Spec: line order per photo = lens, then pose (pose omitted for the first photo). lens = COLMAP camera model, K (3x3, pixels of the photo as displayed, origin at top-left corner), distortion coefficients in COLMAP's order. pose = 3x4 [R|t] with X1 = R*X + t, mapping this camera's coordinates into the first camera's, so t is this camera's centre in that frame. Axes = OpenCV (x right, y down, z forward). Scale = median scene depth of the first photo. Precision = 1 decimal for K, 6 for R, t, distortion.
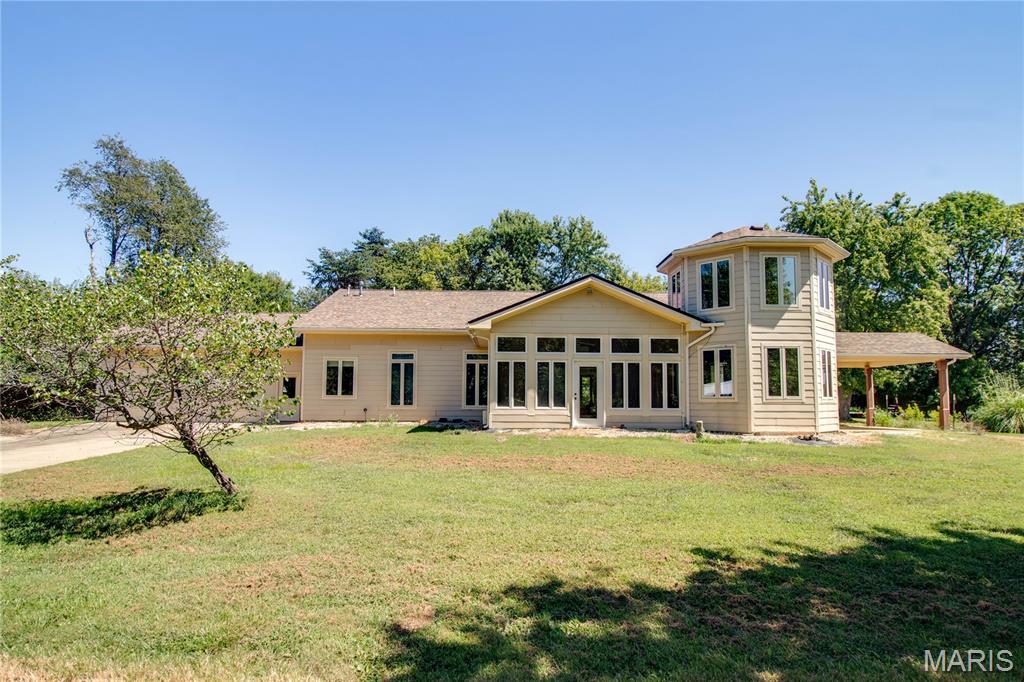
lens RADIAL K [[569.3, 0, 499.3], [0, 569.3, 342.6], [0, 0, 1]] dist [-0.001575, -0.001258]
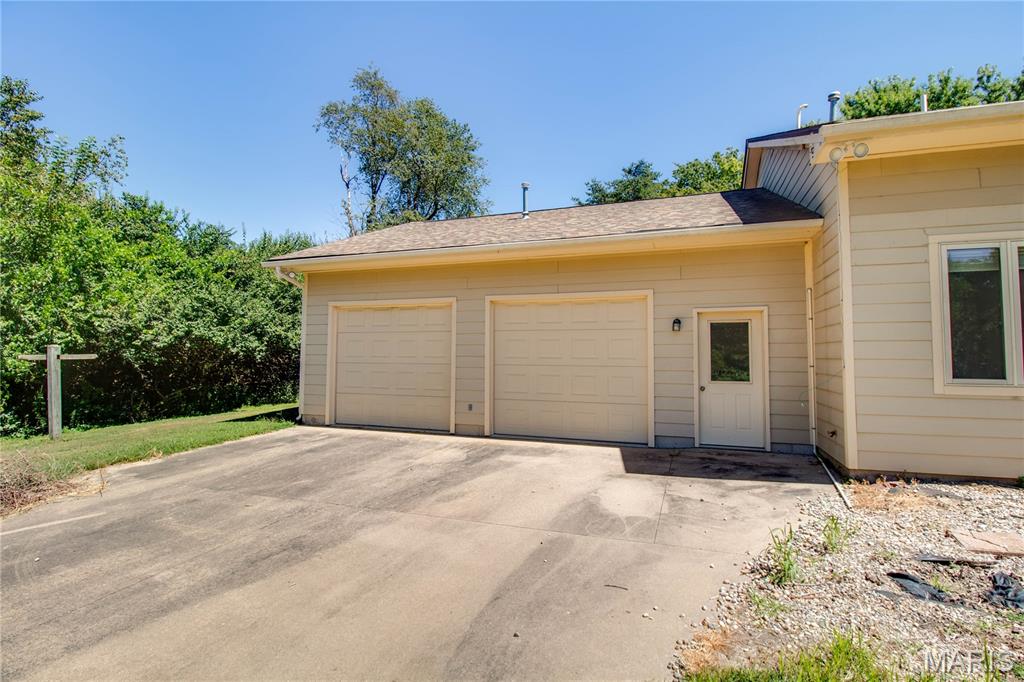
lens RADIAL K [[483.5, 0, 514.2], [0, 483.5, 327.0], [0, 0, 1]] dist [0.001606, -0.013966]
pose [[0.936703, -0.021230, -0.349480, -0.417927], [0.032549, 0.999118, 0.026546, 0.055213], [0.348608, -0.036241, 0.936568, 0.712344]]
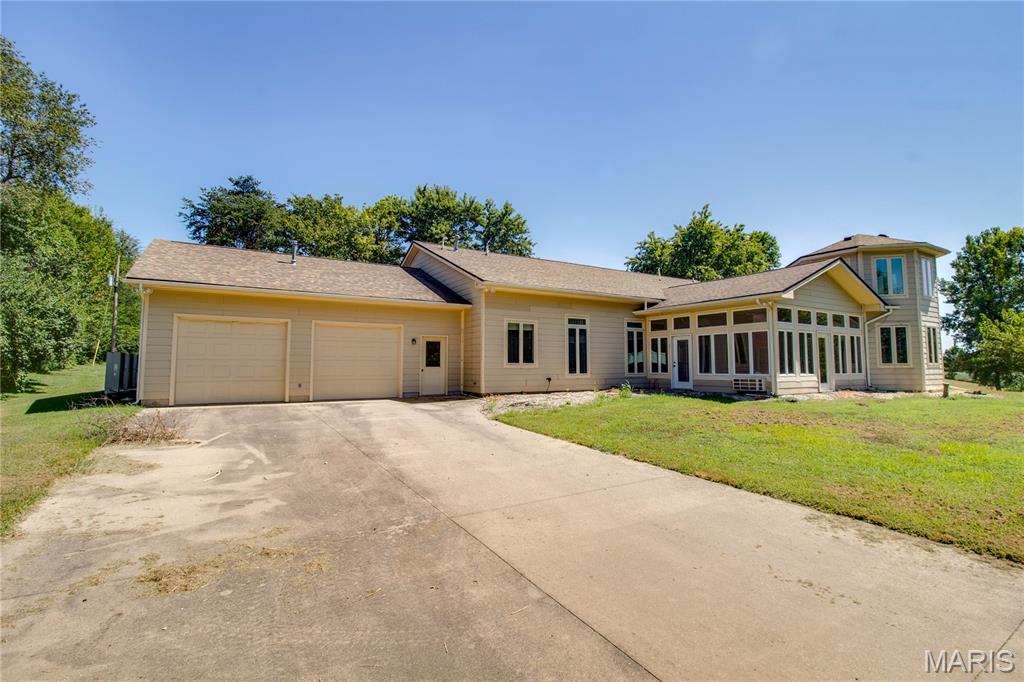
lens RADIAL K [[483.5, 0, 514.2], [0, 483.5, 327.0], [0, 0, 1]] dist [0.001606, -0.013966]
pose [[0.859697, 0.037771, 0.509405, -0.664874], [-0.046411, 0.998913, 0.004259, 0.034796], [-0.508691, -0.027304, 0.860516, 0.369364]]
